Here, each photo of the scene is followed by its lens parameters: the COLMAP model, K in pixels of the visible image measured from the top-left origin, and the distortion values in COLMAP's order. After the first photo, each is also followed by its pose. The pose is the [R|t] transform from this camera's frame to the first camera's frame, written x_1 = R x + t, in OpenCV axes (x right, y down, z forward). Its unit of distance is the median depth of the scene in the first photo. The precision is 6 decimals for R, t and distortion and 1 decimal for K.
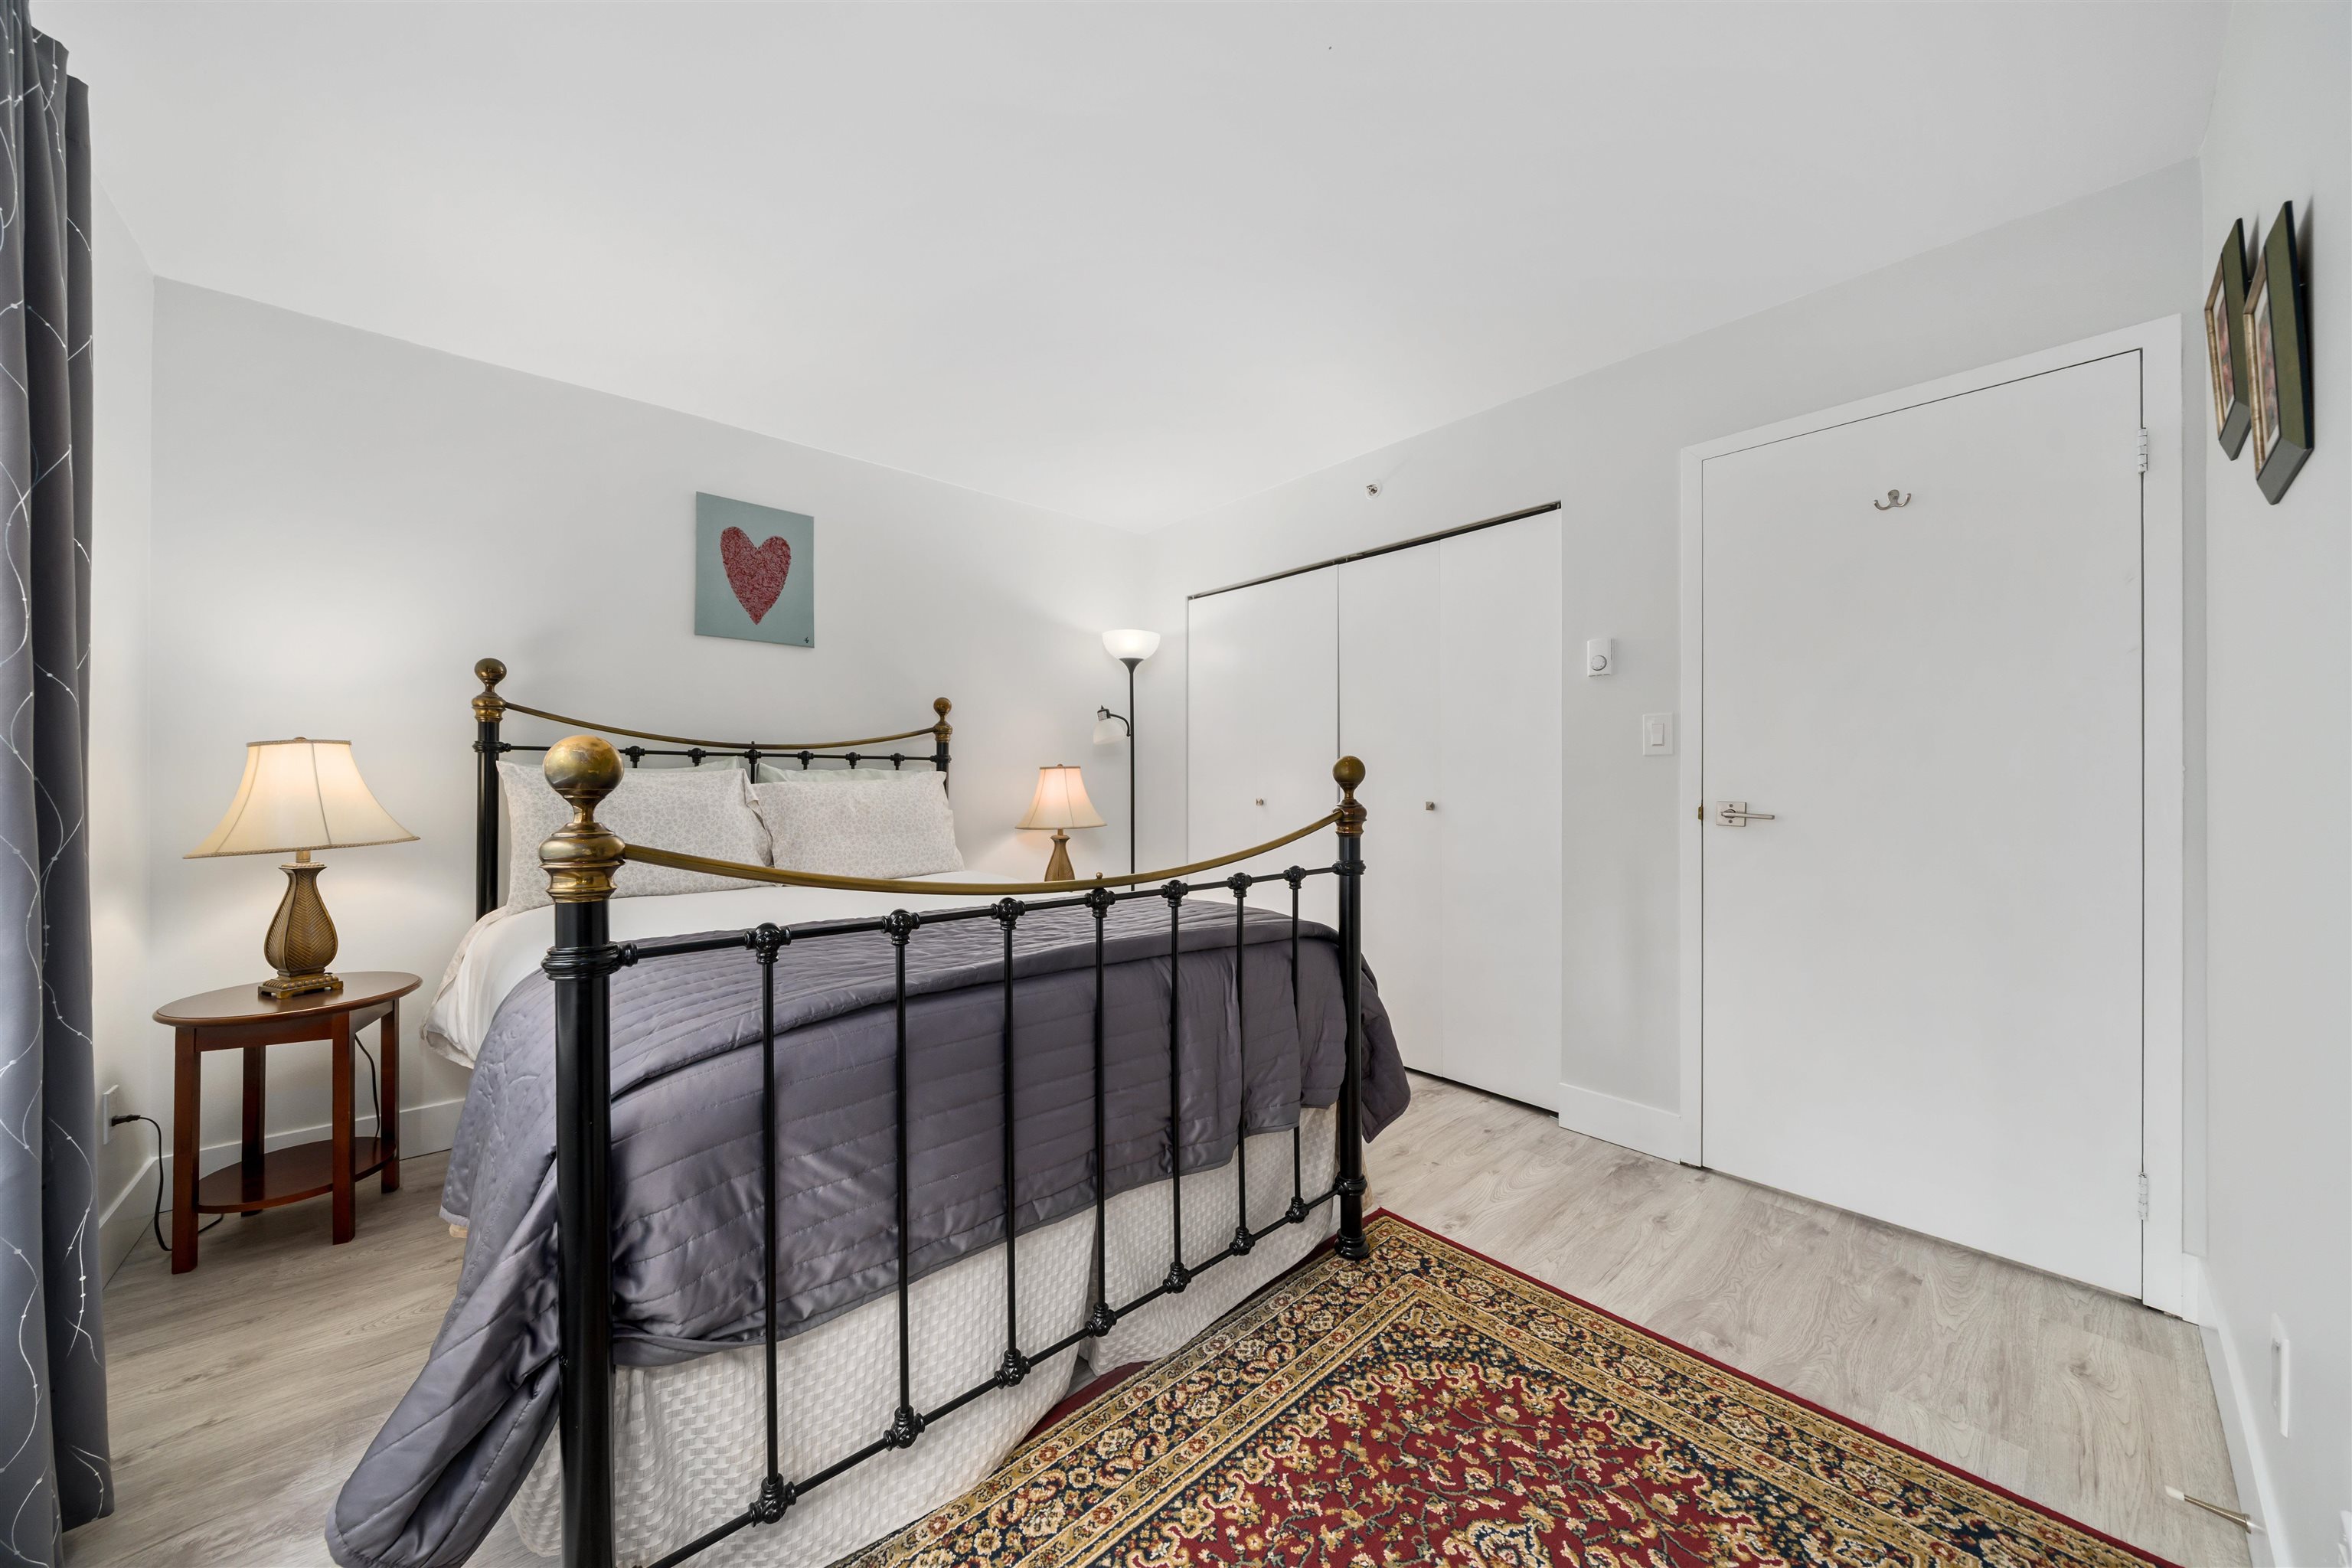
lens RADIAL K [[813.1, 0, 1165.3], [0, 813.1, 791.3], [0, 0, 1]] dist [-0.002200, 0.000089]
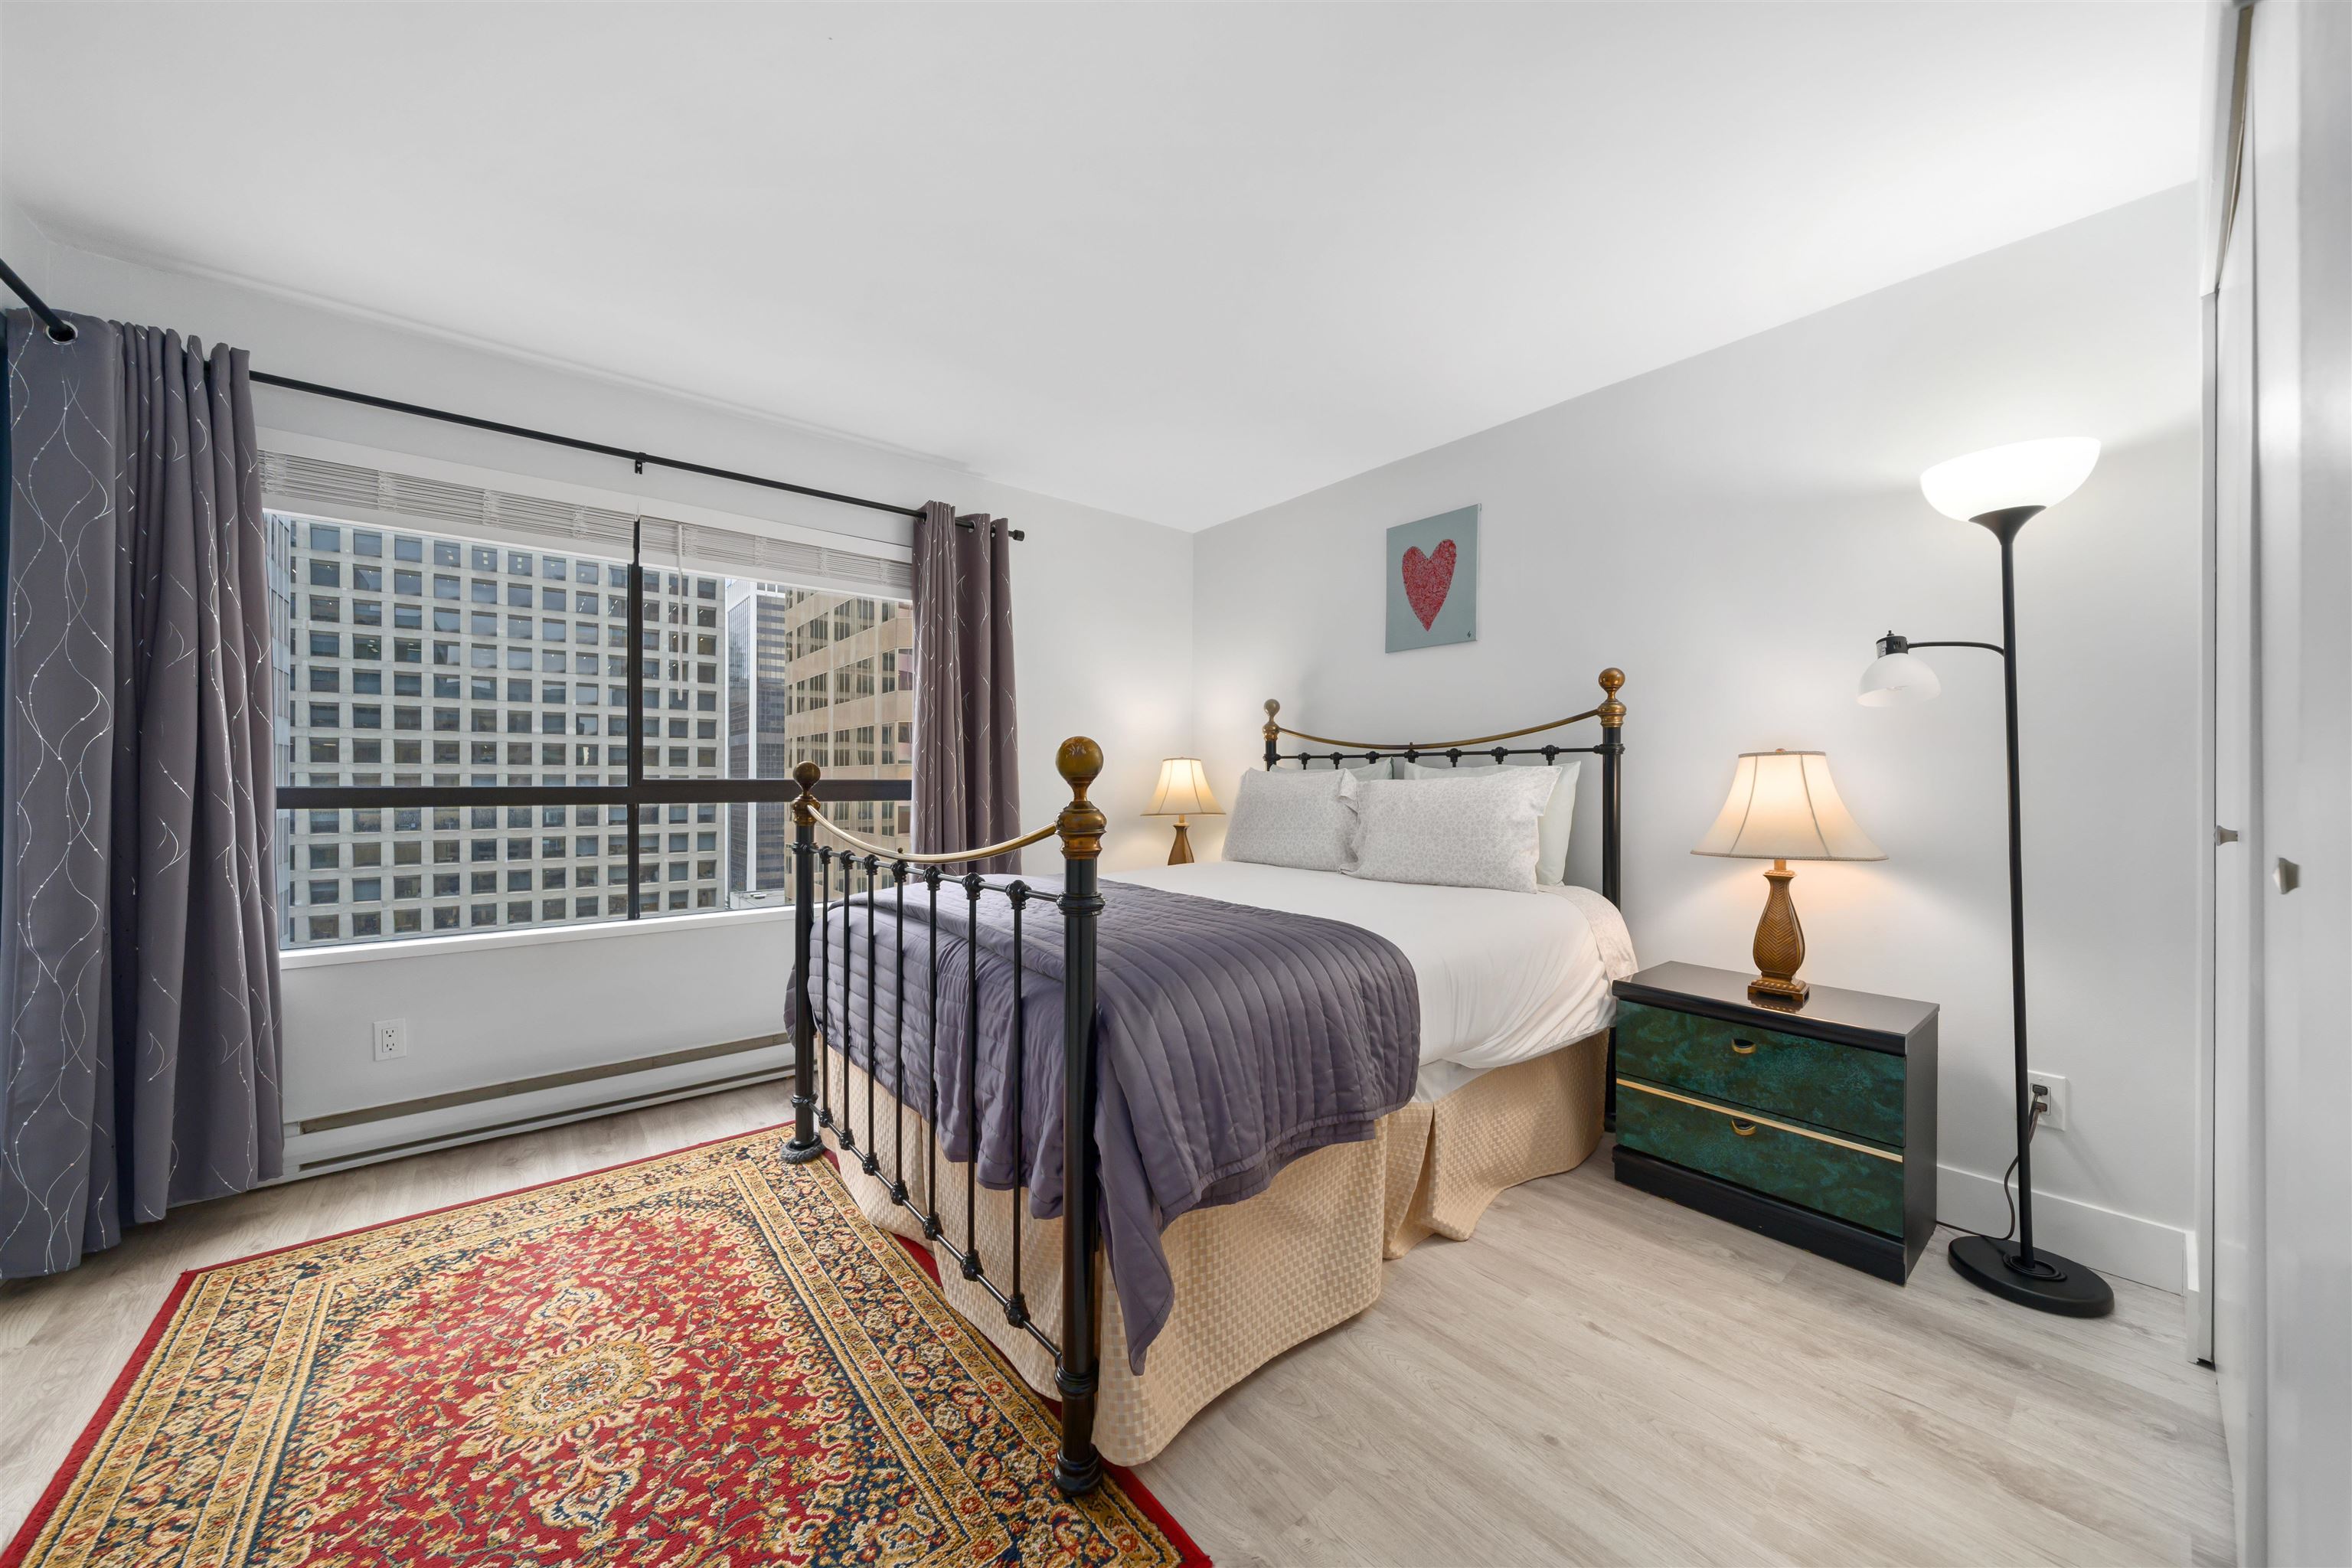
lens RADIAL K [[819.5, 0, 1167.7], [0, 819.5, 786.4], [0, 0, 1]] dist [-0.001874, 0.000012]
pose [[-0.039621, 0.005905, -0.999197, 1.132269], [-0.010498, 0.999925, 0.006326, -0.011573], [0.999160, 0.010740, -0.039556, 1.380000]]
